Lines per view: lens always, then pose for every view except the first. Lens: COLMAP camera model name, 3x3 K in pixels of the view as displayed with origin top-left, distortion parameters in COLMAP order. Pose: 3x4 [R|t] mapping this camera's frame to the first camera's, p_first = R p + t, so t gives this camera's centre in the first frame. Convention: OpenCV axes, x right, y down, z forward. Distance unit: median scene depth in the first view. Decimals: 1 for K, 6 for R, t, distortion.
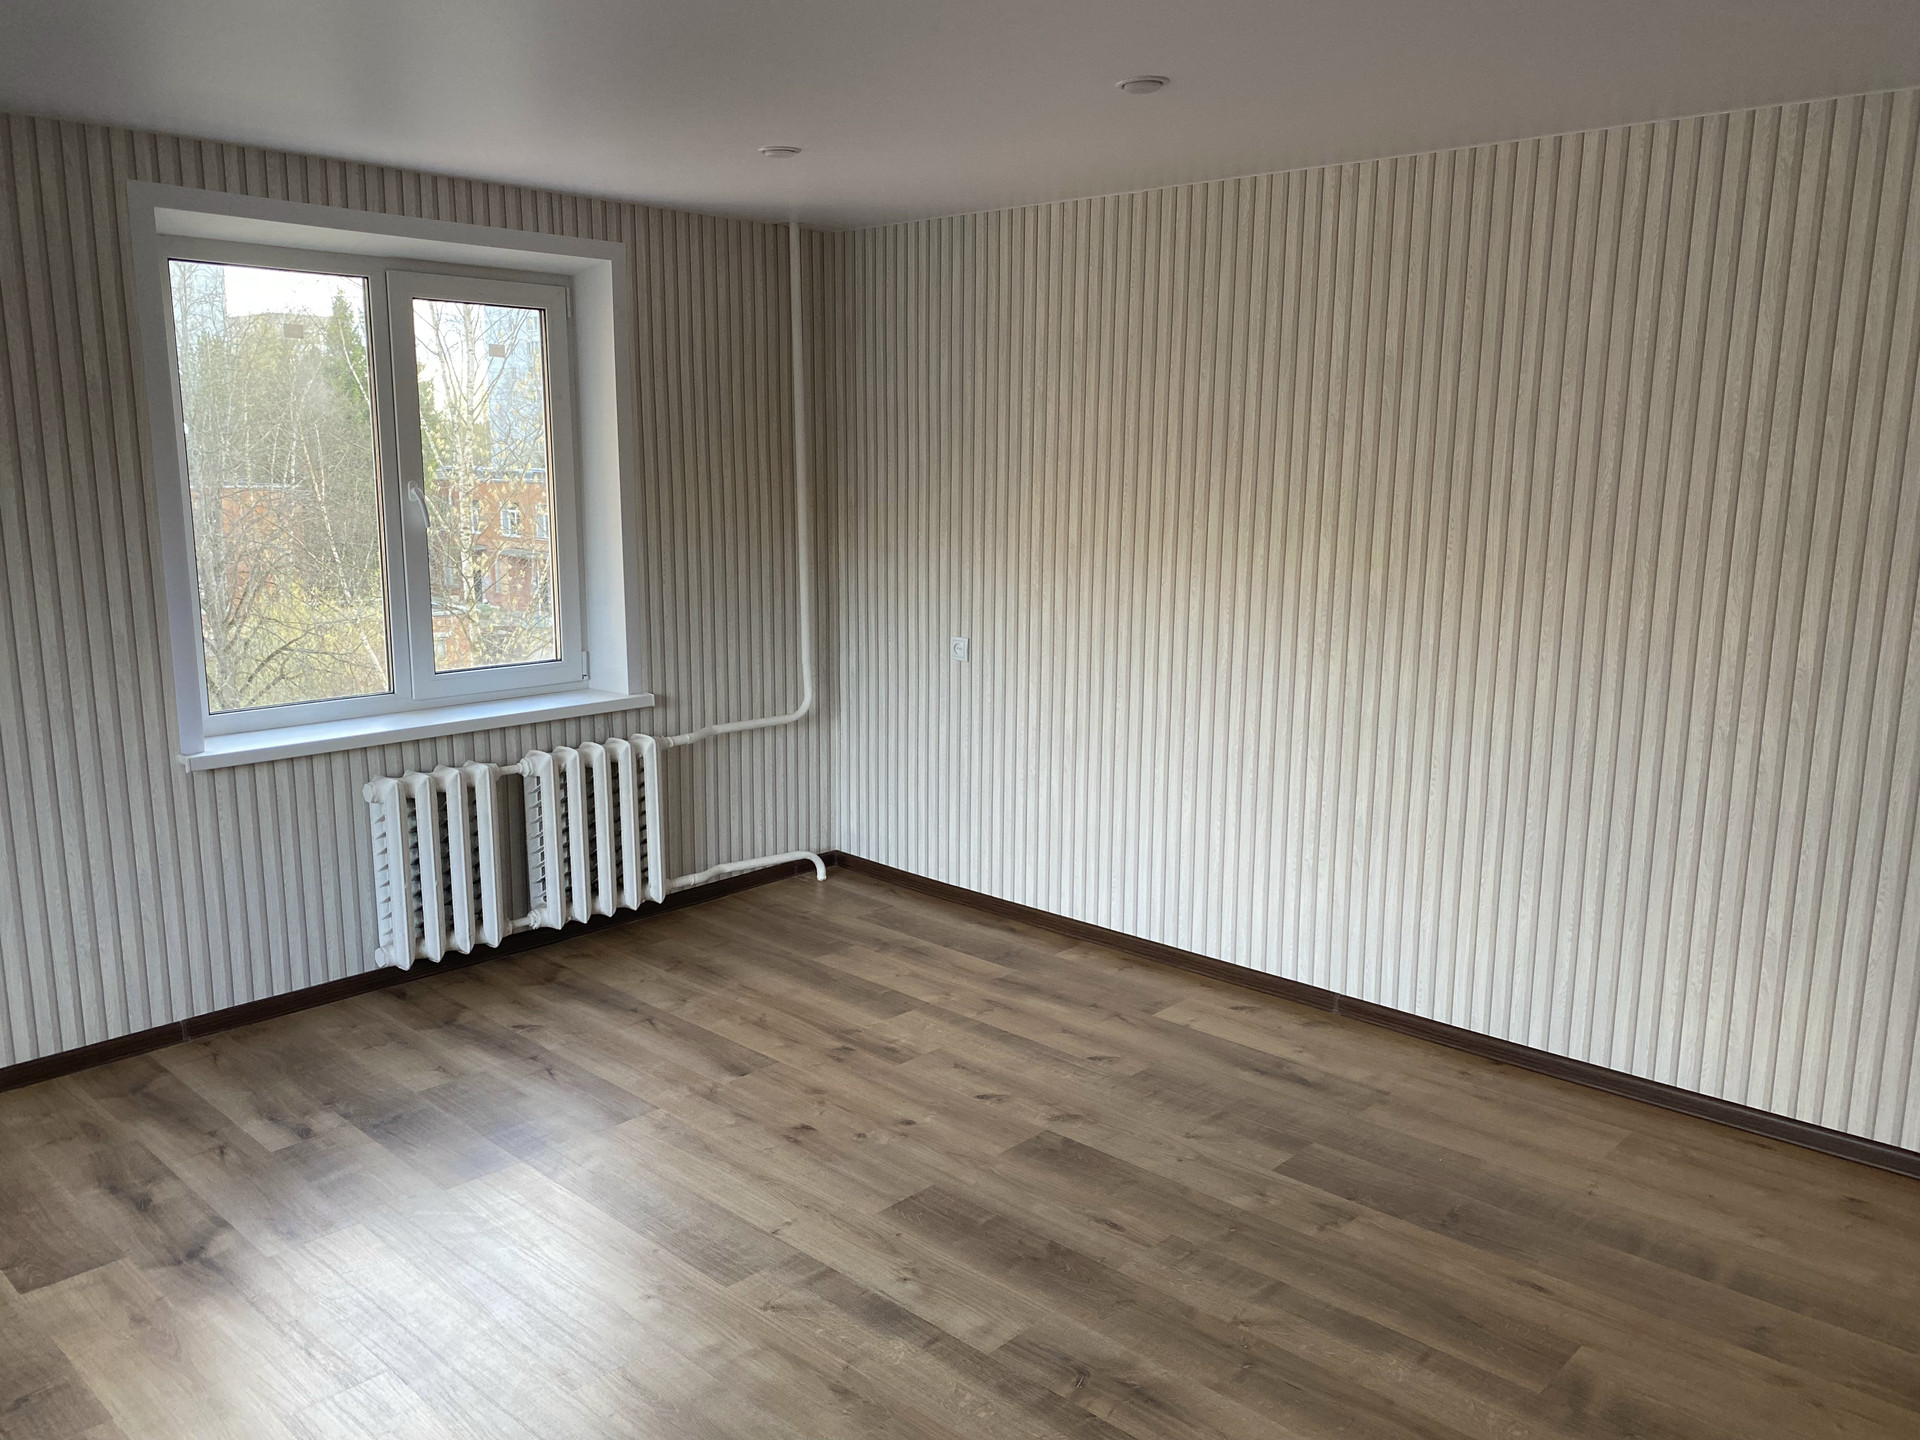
lens RADIAL K [[1476.8, 0, 964.9], [0, 1476.8, 753.2], [0, 0, 1]] dist [-0.003111, 0.004033]
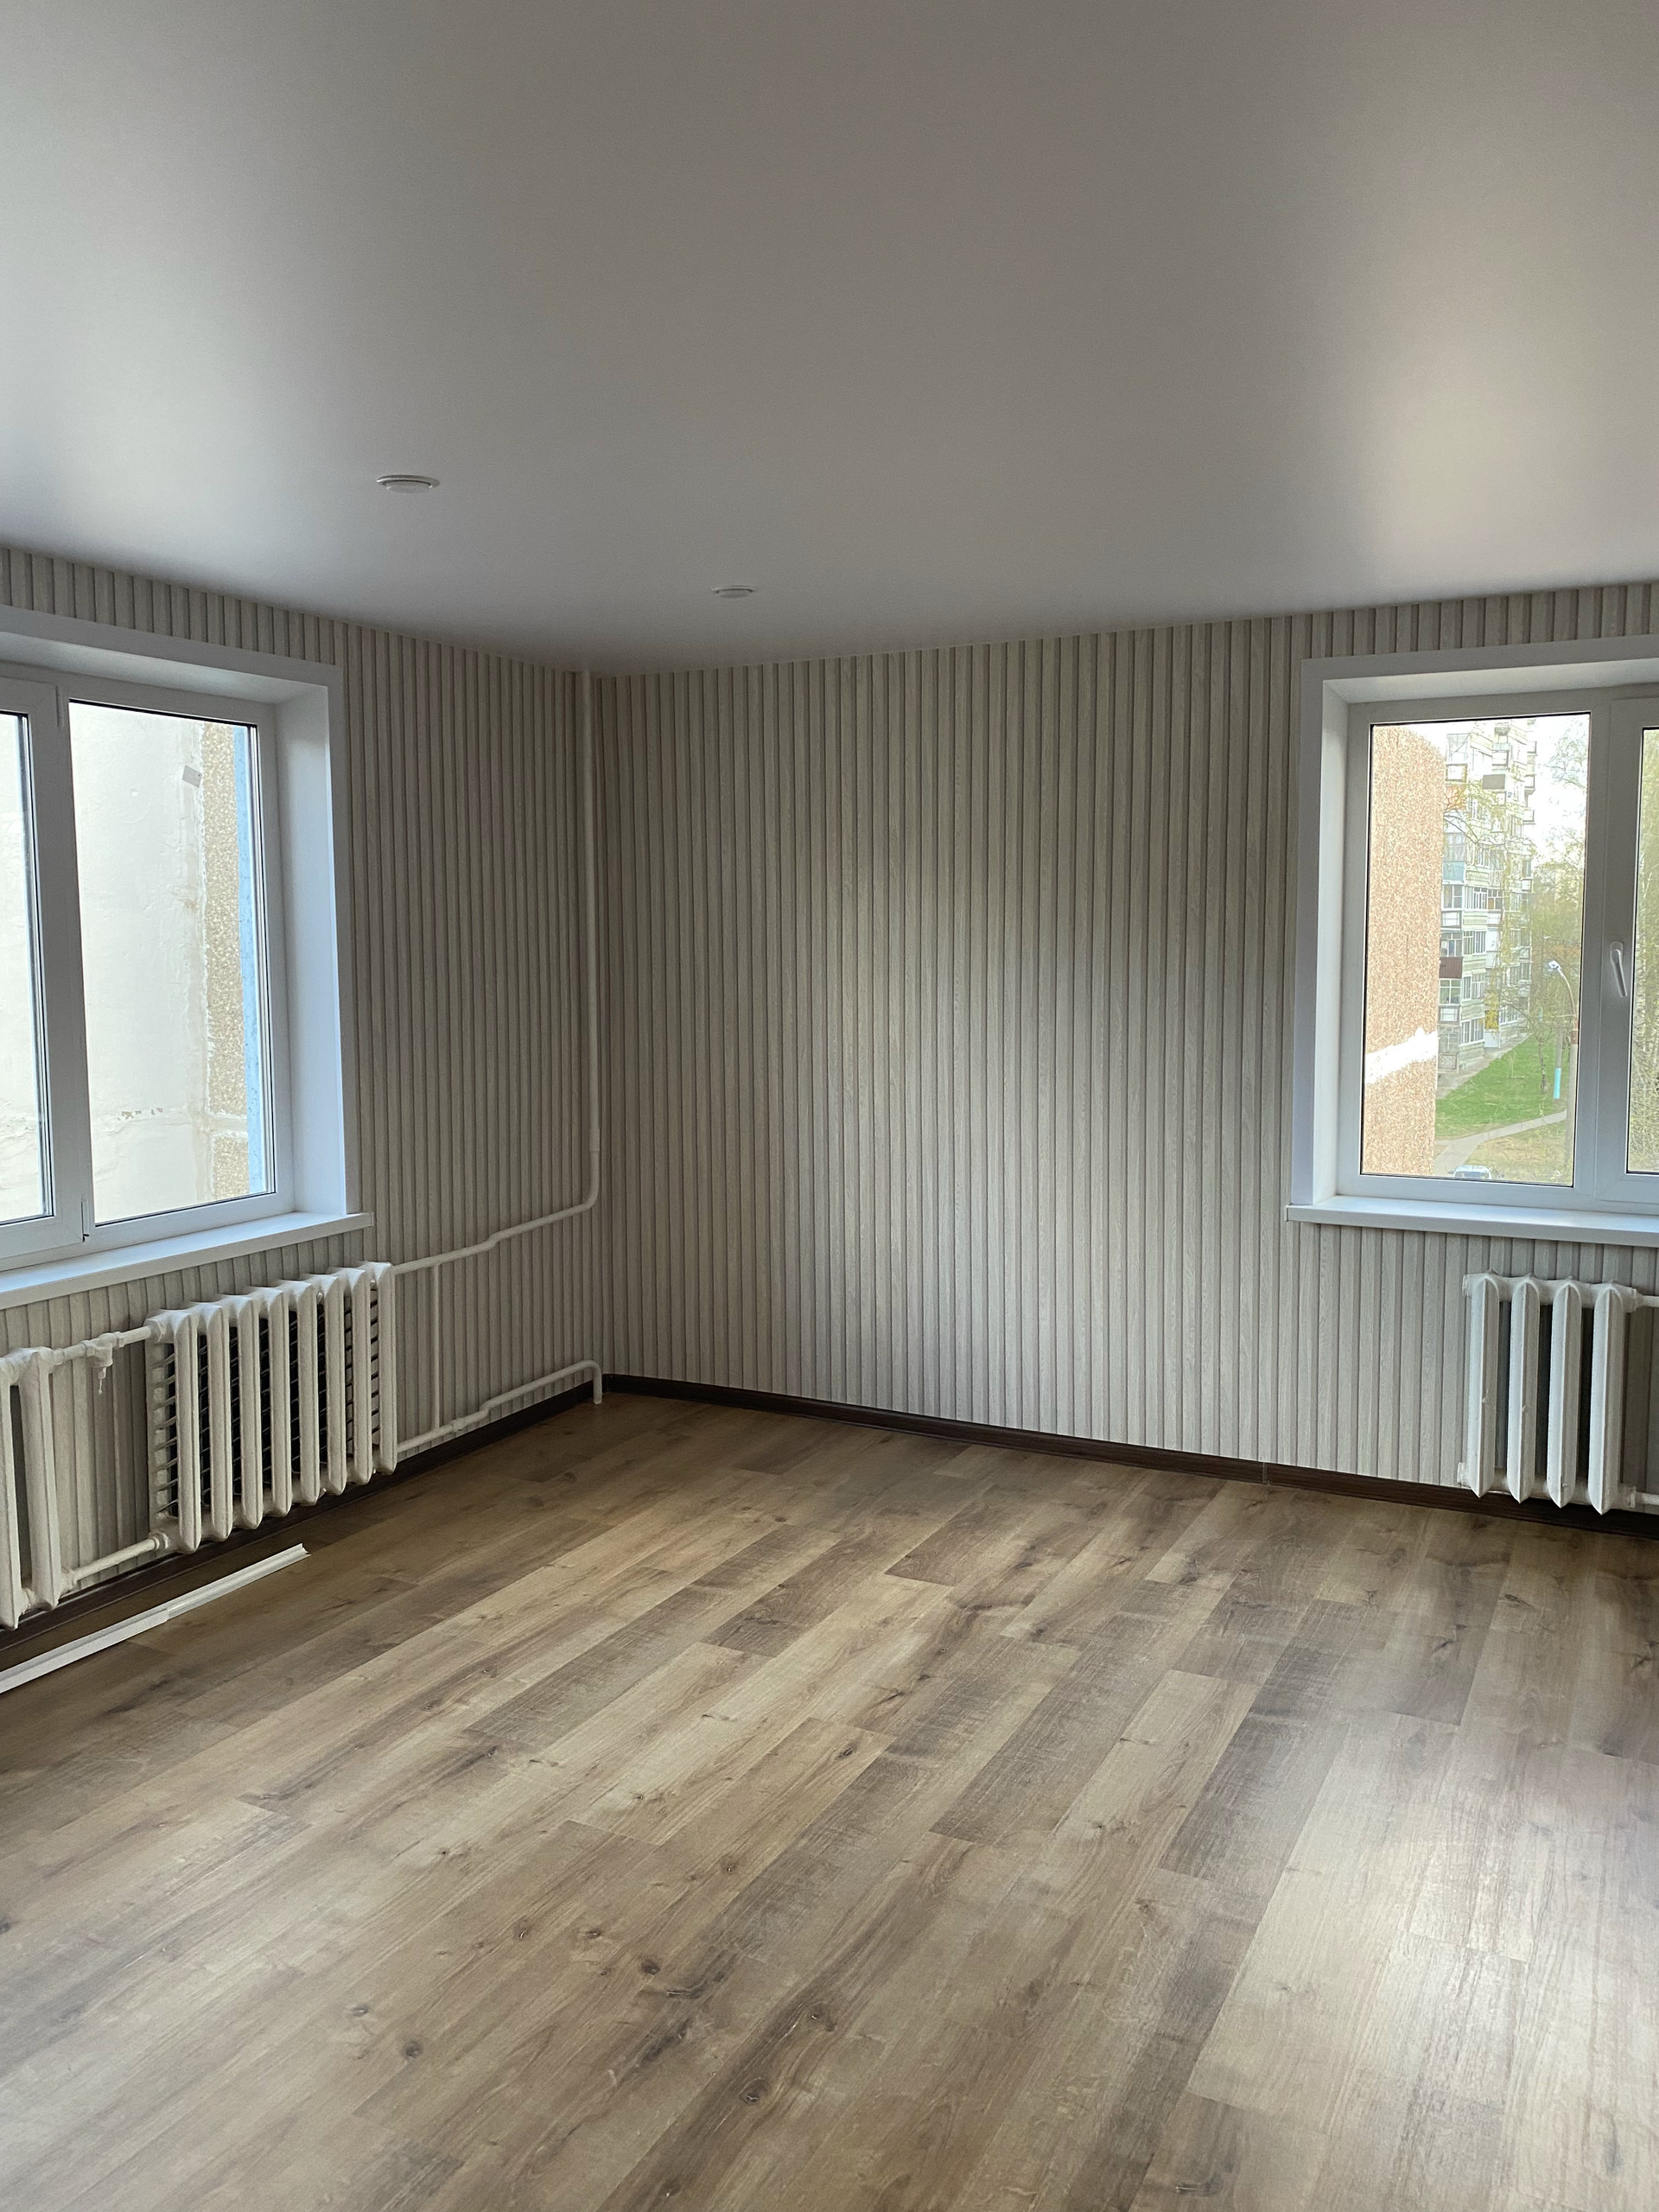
lens RADIAL K [[1710.9, 0, 829.5], [0, 1710.9, 1106.0], [0, 0, 1]] dist [0.018215, -0.004995]
pose [[0.275430, 0.093047, -0.956808, 0.565461], [-0.189725, 0.980990, 0.040783, -0.058604], [0.942413, 0.170297, 0.287847, 0.381283]]
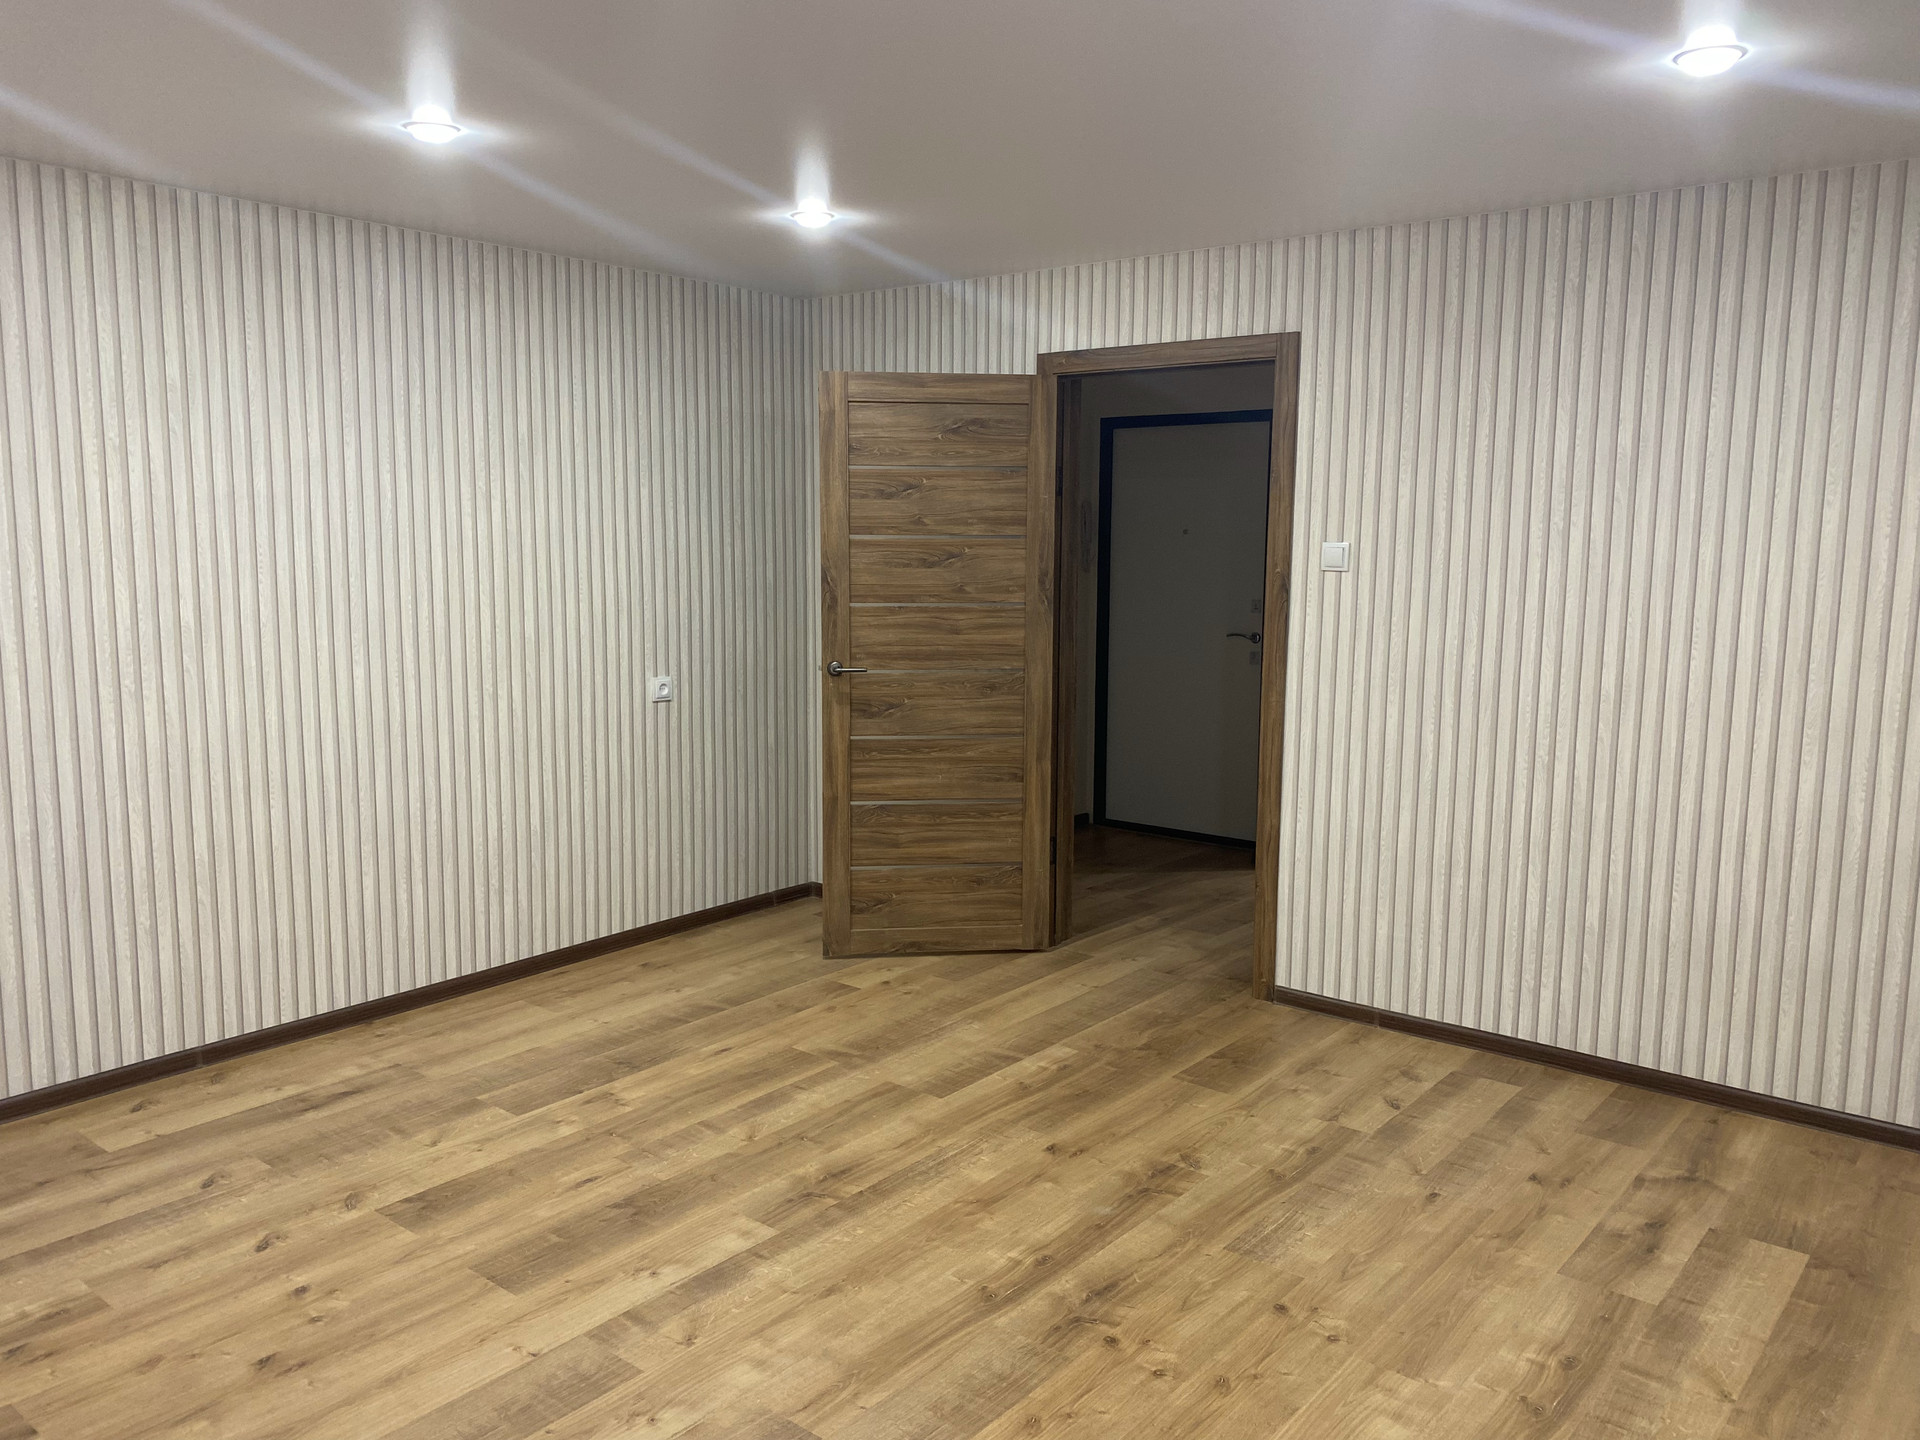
lens RADIAL K [[1485.1, 0, 960.0], [0, 1485.1, 720.0], [0, 0, 1]] dist [0.018215, -0.004995]
pose [[-0.068617, -0.144810, 0.987077, -0.848330], [0.199215, 0.967494, 0.155785, -0.112712], [-0.977551, 0.207330, -0.037538, 0.622042]]
